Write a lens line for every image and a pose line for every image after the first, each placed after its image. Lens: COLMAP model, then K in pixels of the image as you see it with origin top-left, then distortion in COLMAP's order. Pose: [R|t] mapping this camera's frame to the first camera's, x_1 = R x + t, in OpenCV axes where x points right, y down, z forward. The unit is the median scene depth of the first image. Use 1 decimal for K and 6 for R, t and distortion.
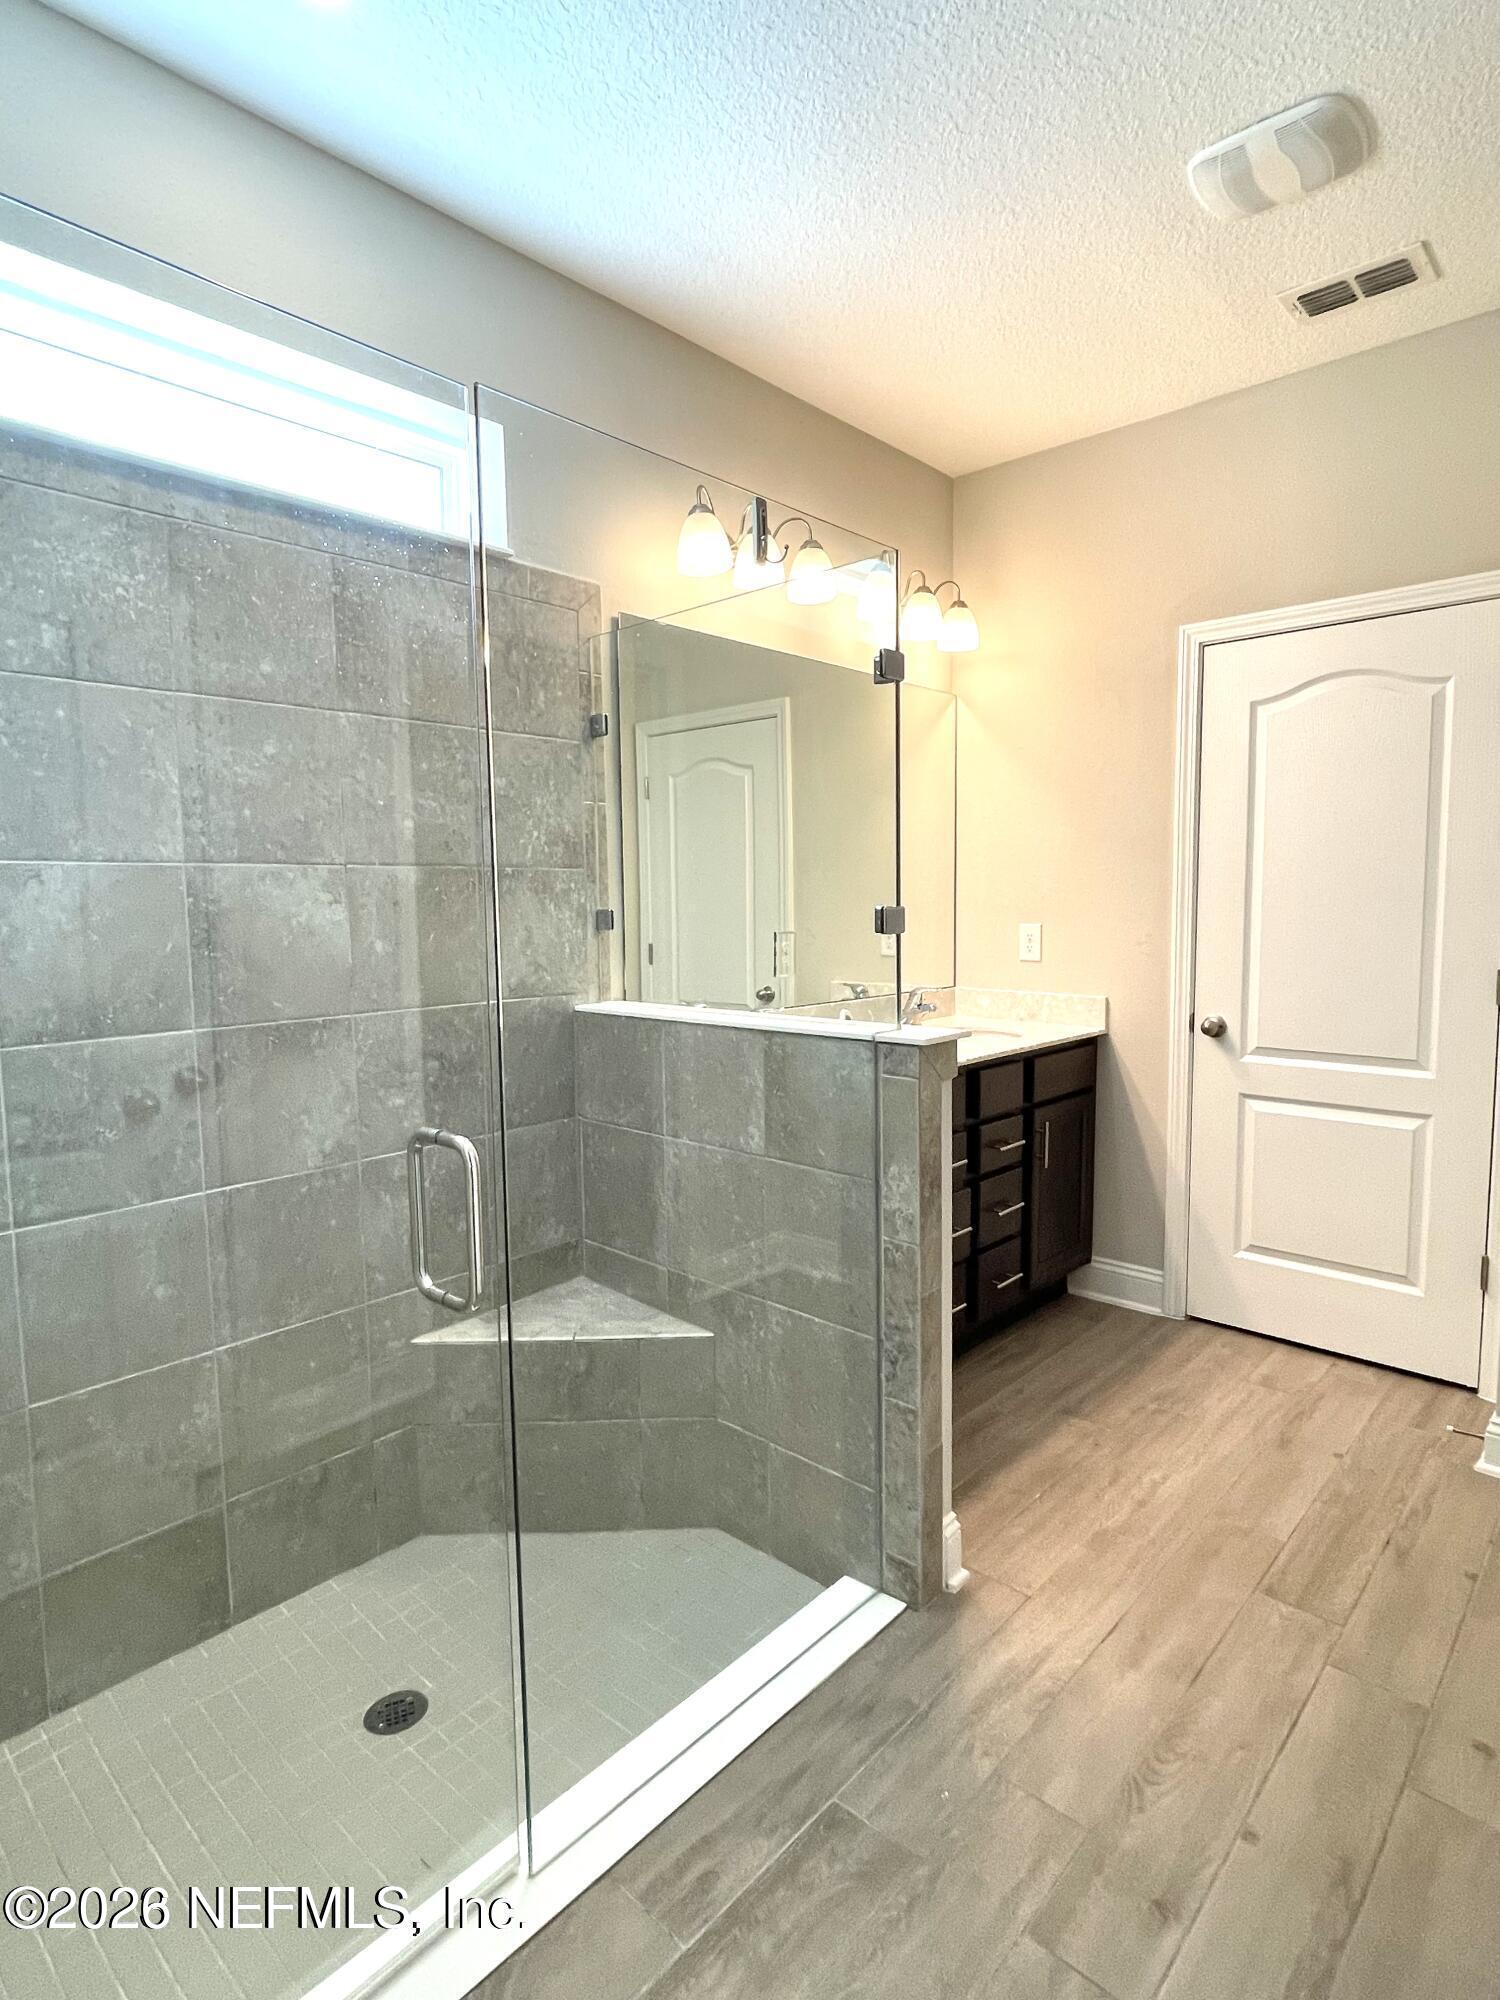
lens RADIAL K [[1047.7, 0, 750.0], [0, 1047.7, 1000.0], [0, 0, 1]] dist [0.005051, -0.020131]
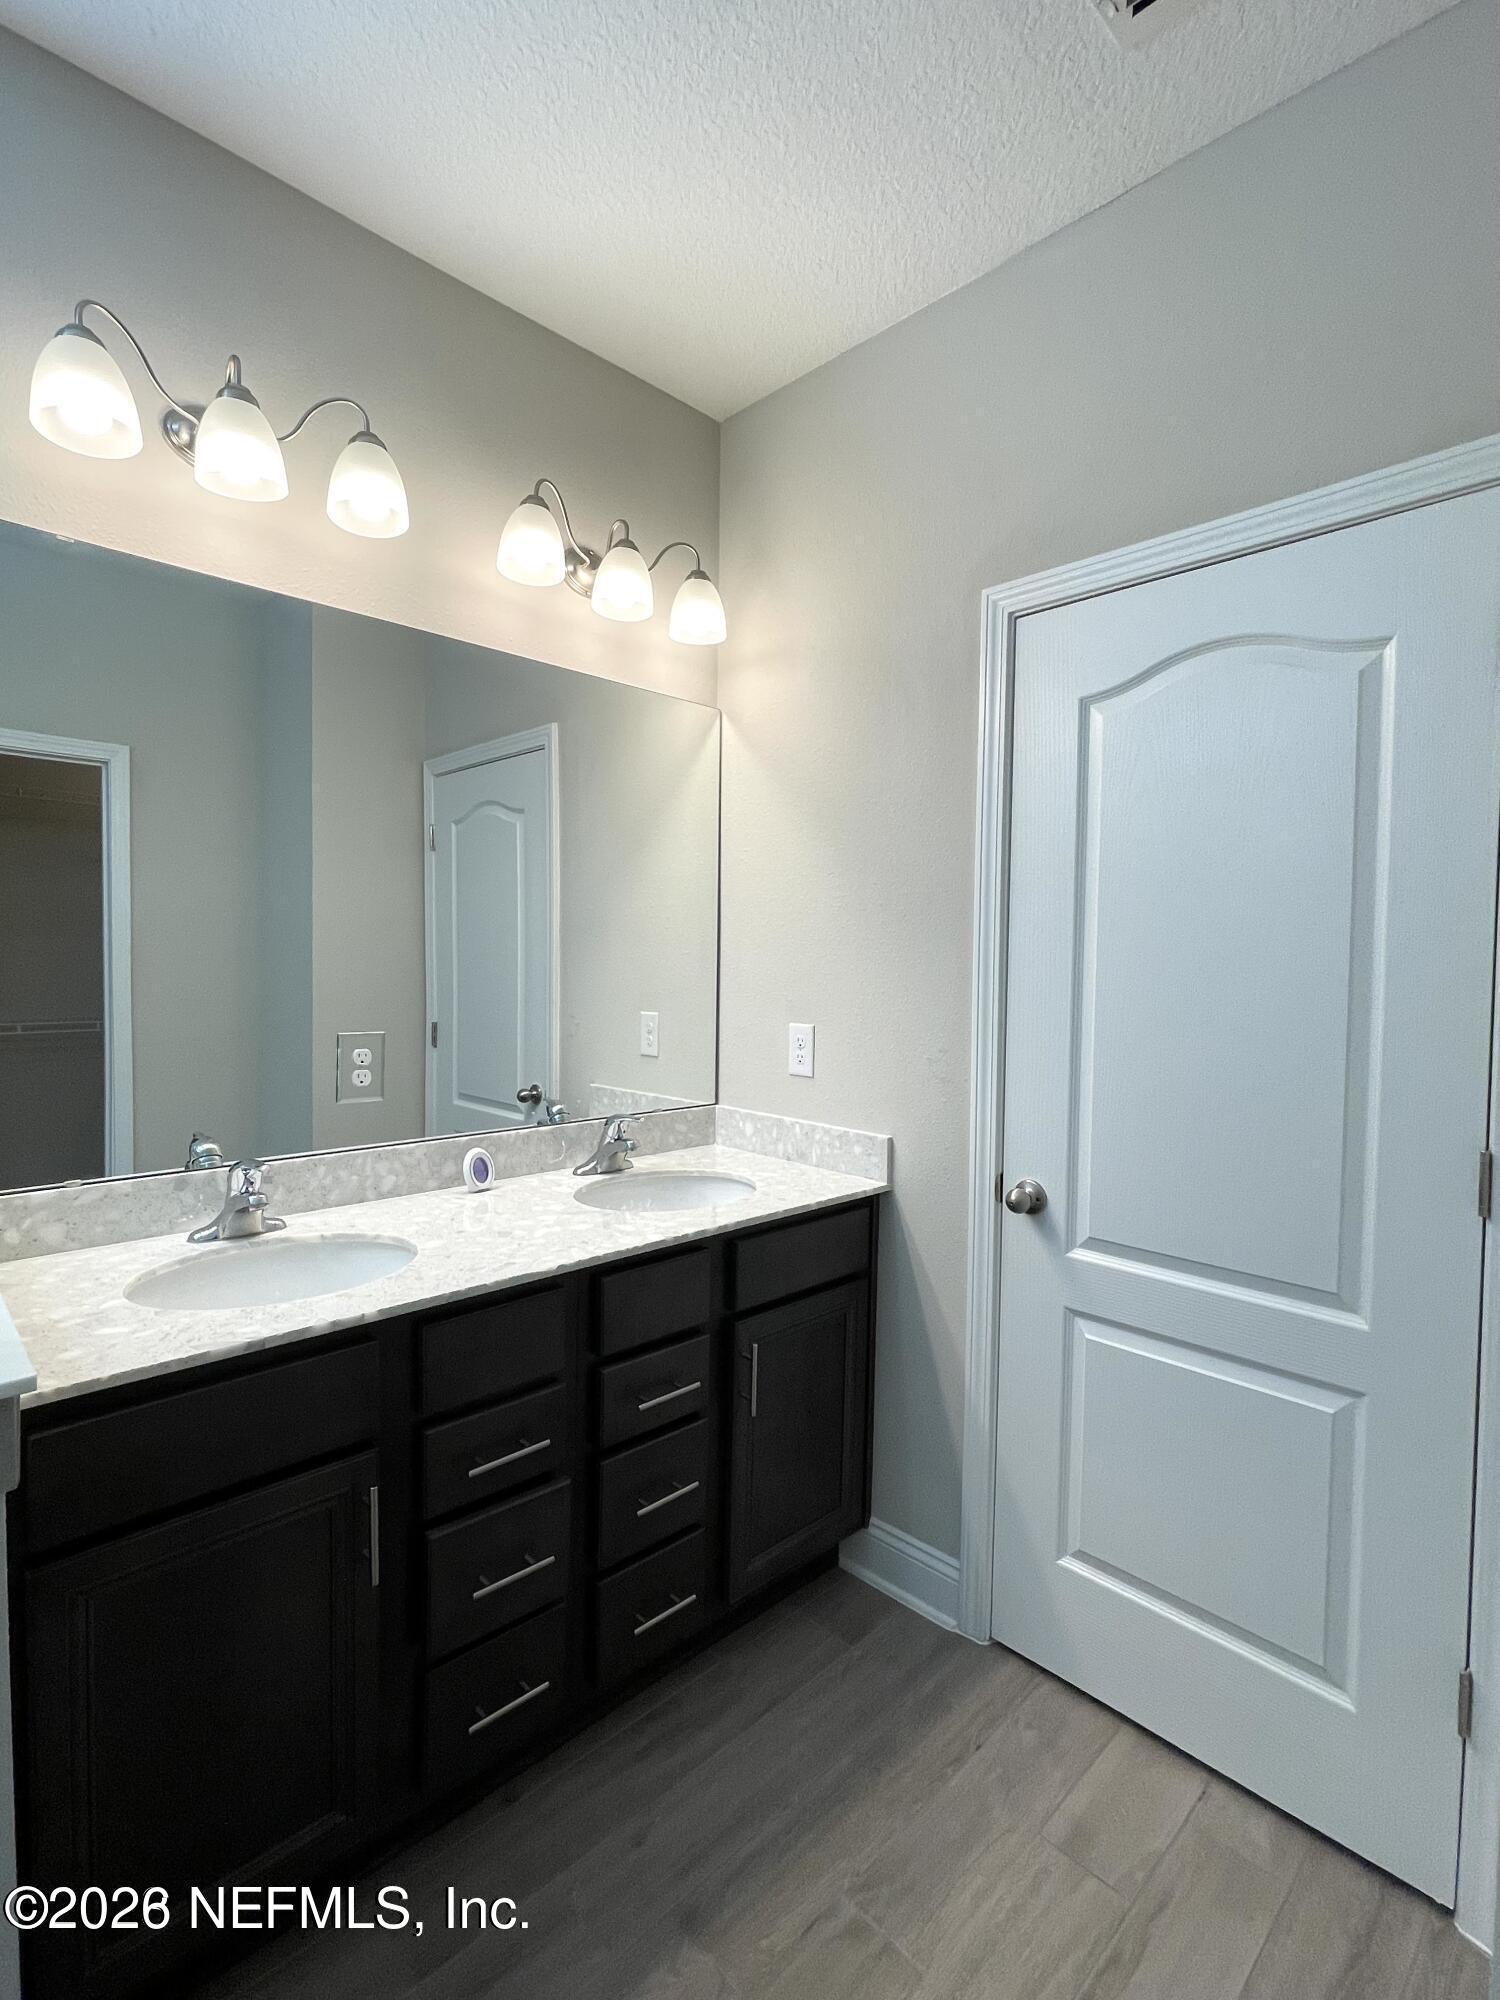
lens RADIAL K [[945.4, 0, 750.0], [0, 945.4, 1000.0], [0, 0, 1]] dist [-0.002444, 0.000519]
pose [[0.998441, 0.028377, -0.048067, 0.296187], [-0.031042, 0.997968, -0.055636, -0.058819], [0.046390, 0.057041, 0.997293, 0.404738]]
